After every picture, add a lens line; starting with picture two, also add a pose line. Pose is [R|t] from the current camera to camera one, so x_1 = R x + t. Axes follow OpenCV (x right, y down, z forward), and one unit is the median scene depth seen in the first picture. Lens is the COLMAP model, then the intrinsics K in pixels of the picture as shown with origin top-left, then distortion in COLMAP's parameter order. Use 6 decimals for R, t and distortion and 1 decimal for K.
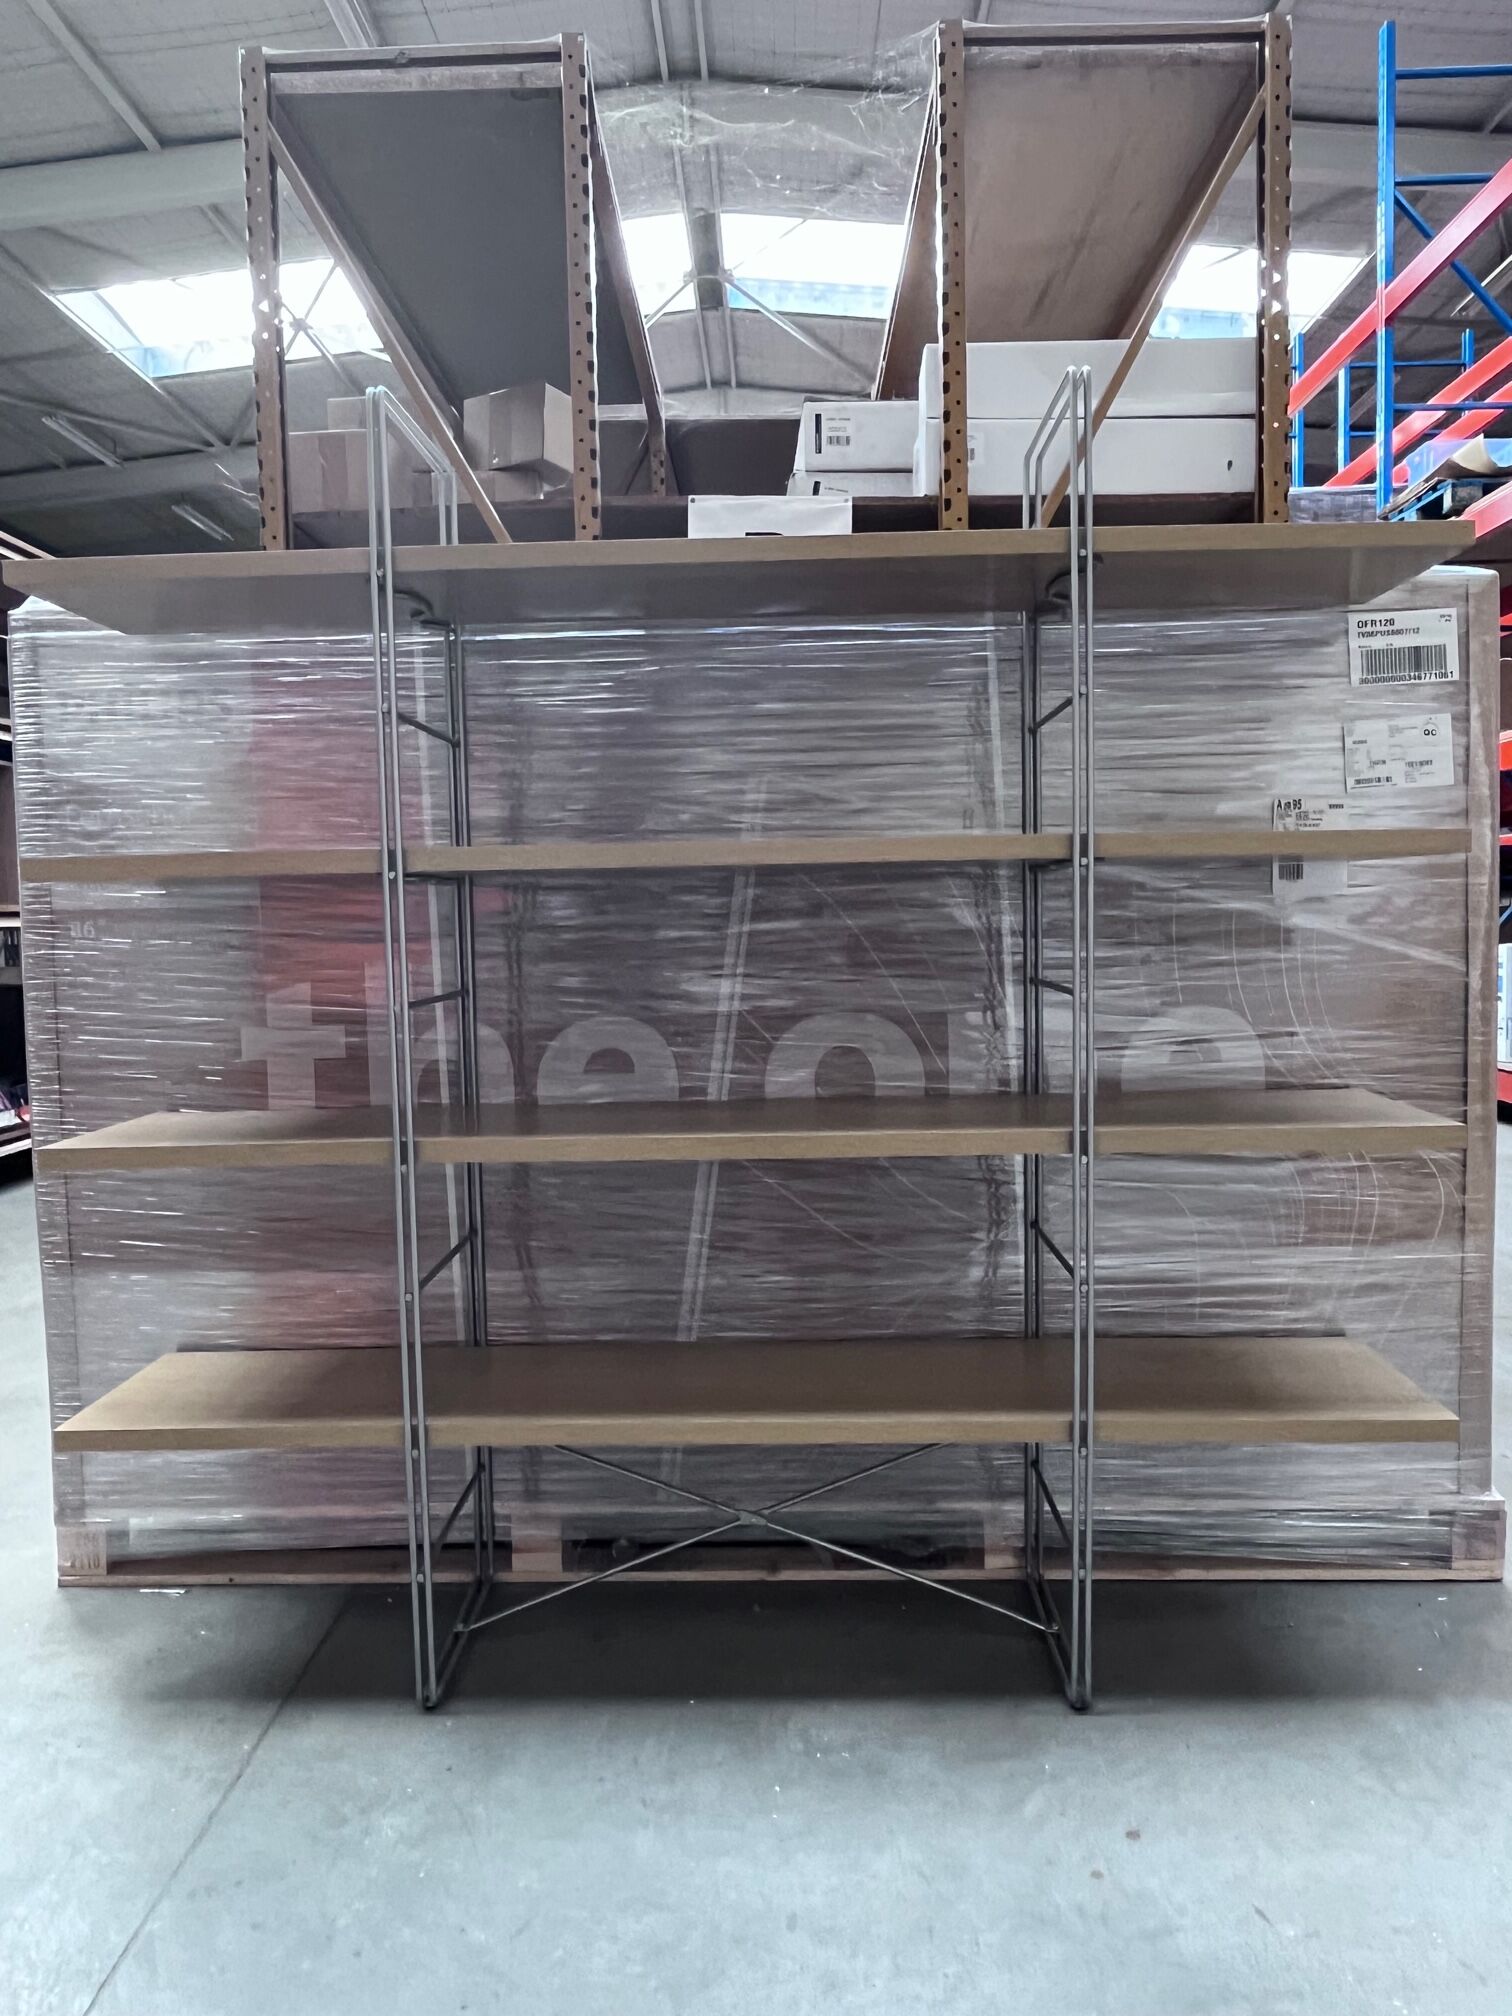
lens RADIAL K [[1353.4, 0, 756.0], [0, 1353.4, 1008.0], [0, 0, 1]] dist [0.006779, -0.003632]
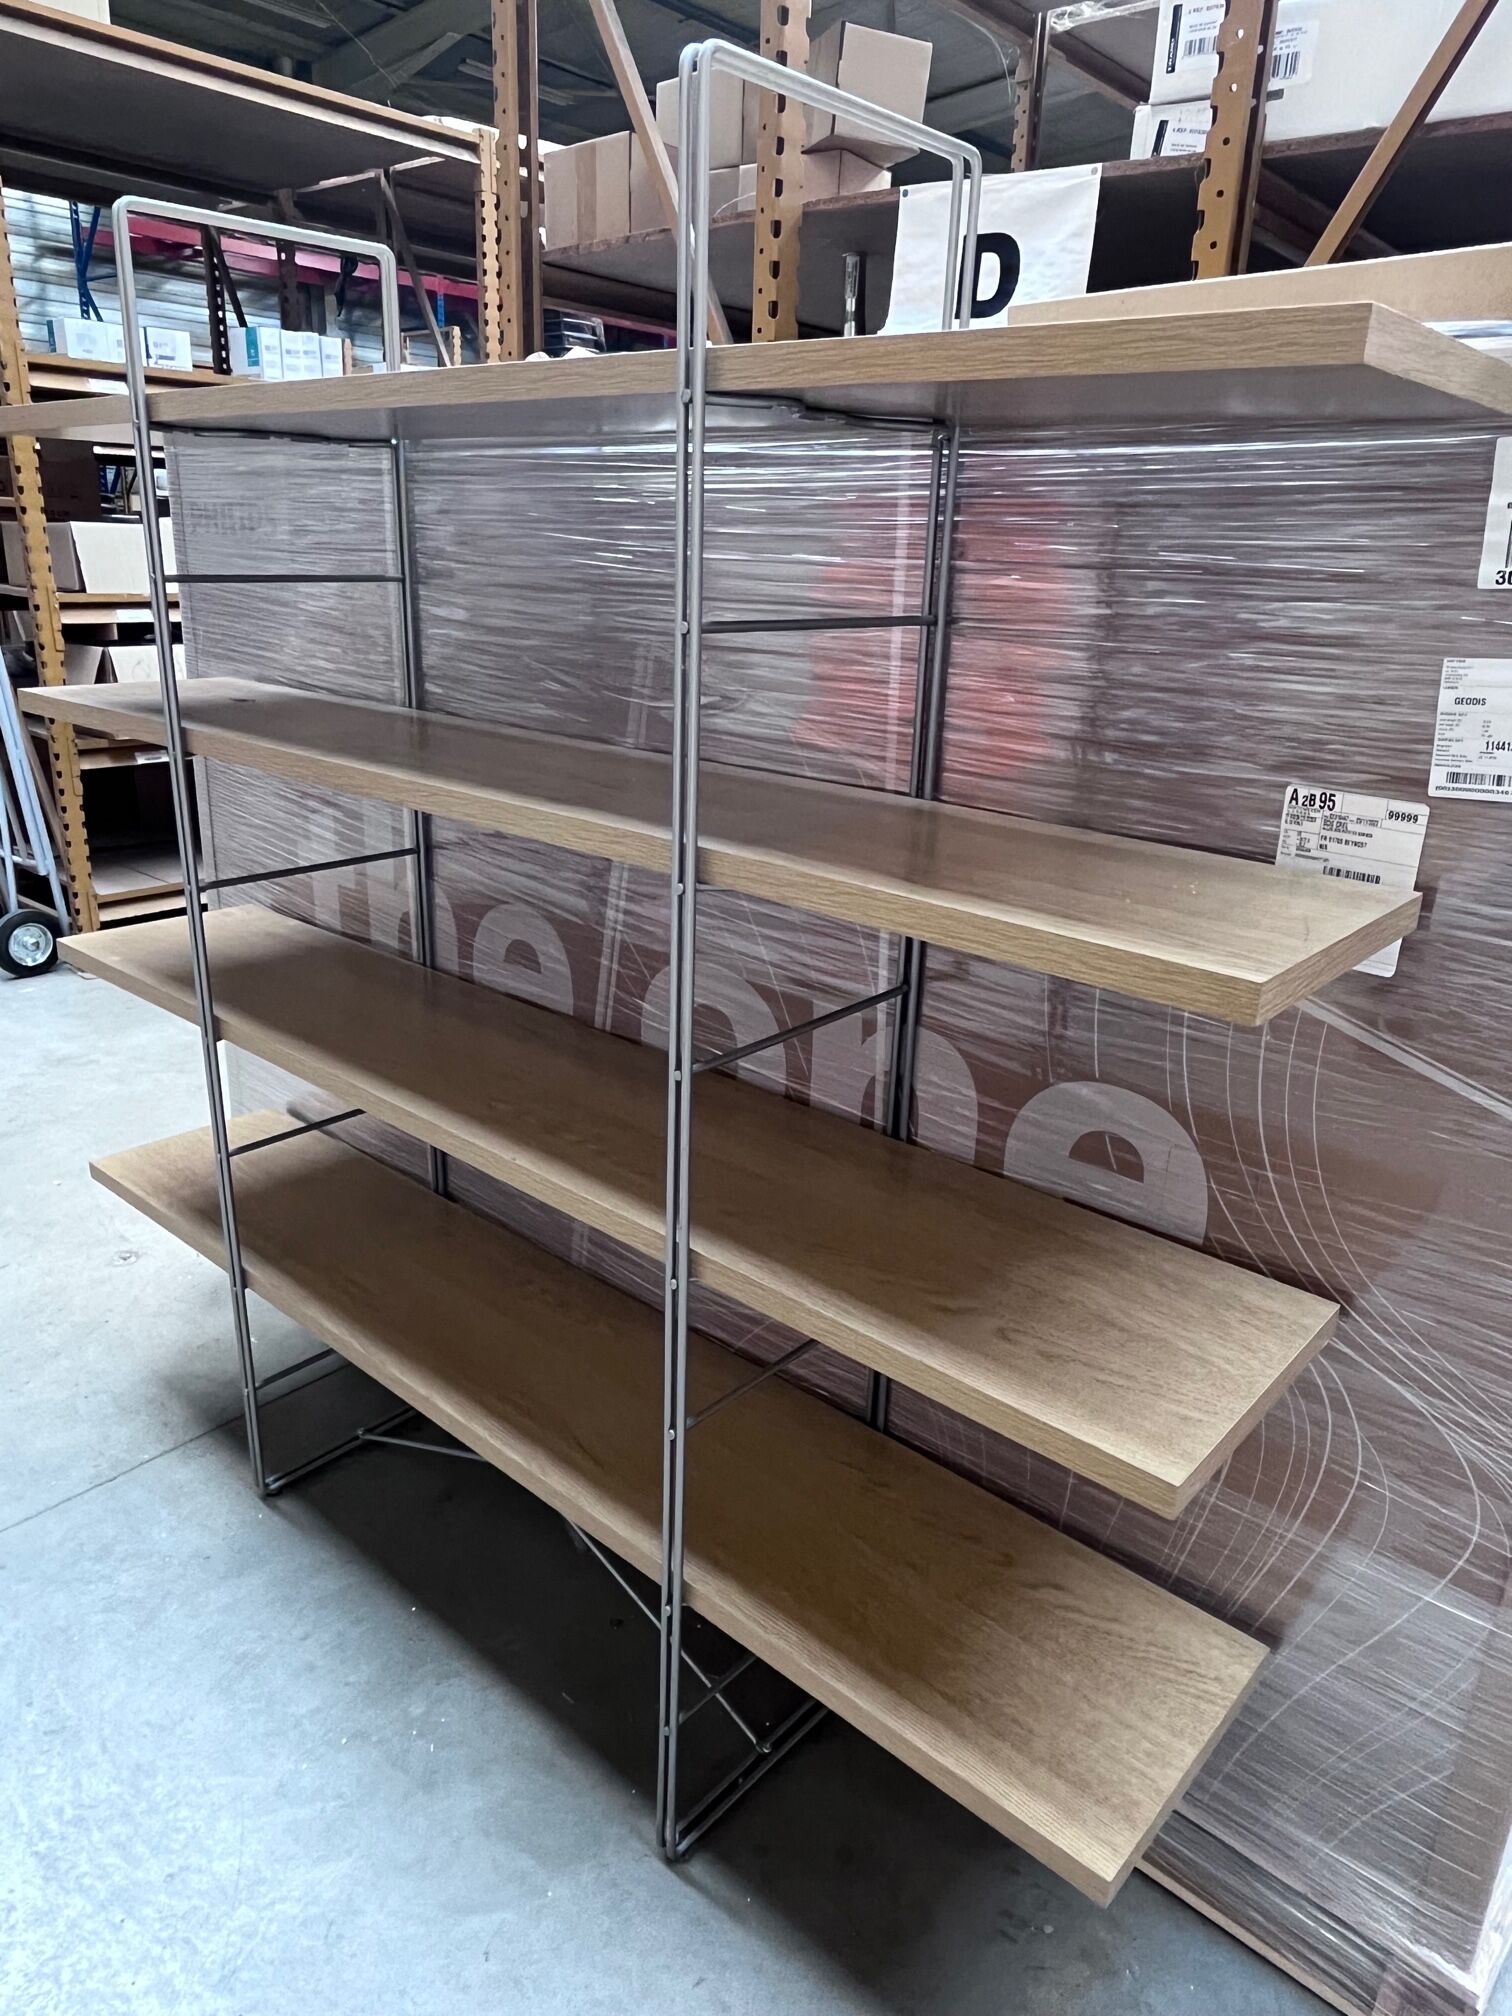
lens RADIAL K [[1346.4, 0, 756.0], [0, 1346.4, 1008.0], [0, 0, 1]] dist [0.005757, 0.000062]
pose [[0.770582, 0.252846, -0.585041, 0.548482], [-0.095504, 0.953385, 0.286246, -0.199899], [0.630145, -0.164702, 0.758808, 0.414631]]
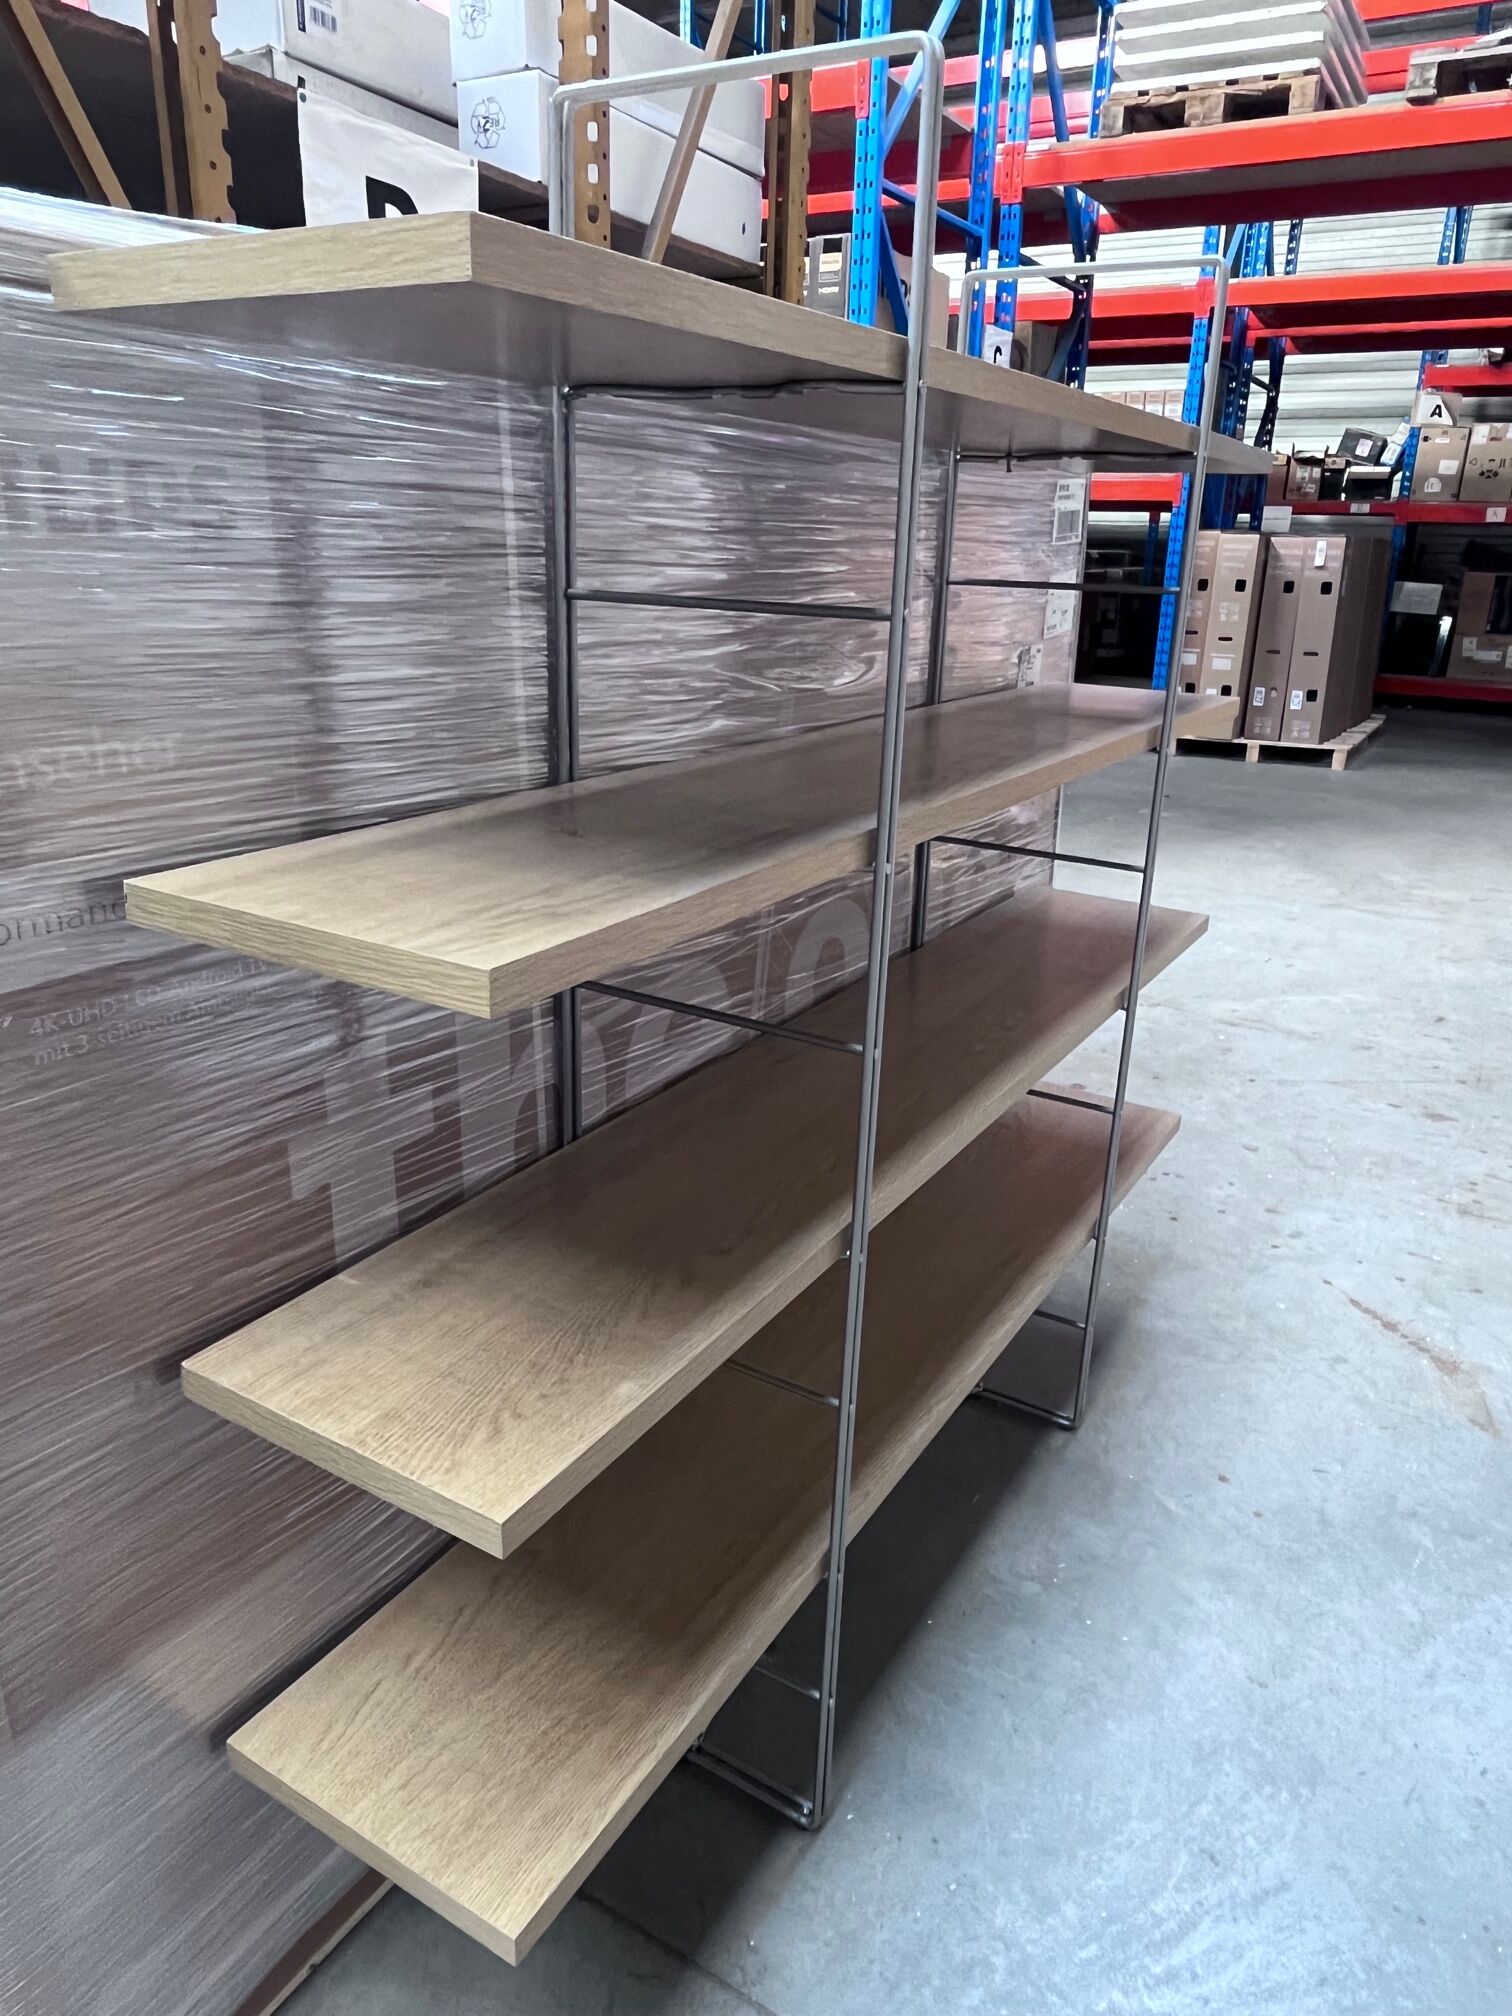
lens RADIAL K [[1353.4, 0, 756.0], [0, 1353.4, 1008.0], [0, 0, 1]] dist [0.006779, -0.003632]
pose [[0.492908, -0.256301, 0.831475, -0.727444], [0.023128, 0.959151, 0.281947, -0.184895], [-0.869774, -0.119744, 0.478701, 0.602088]]
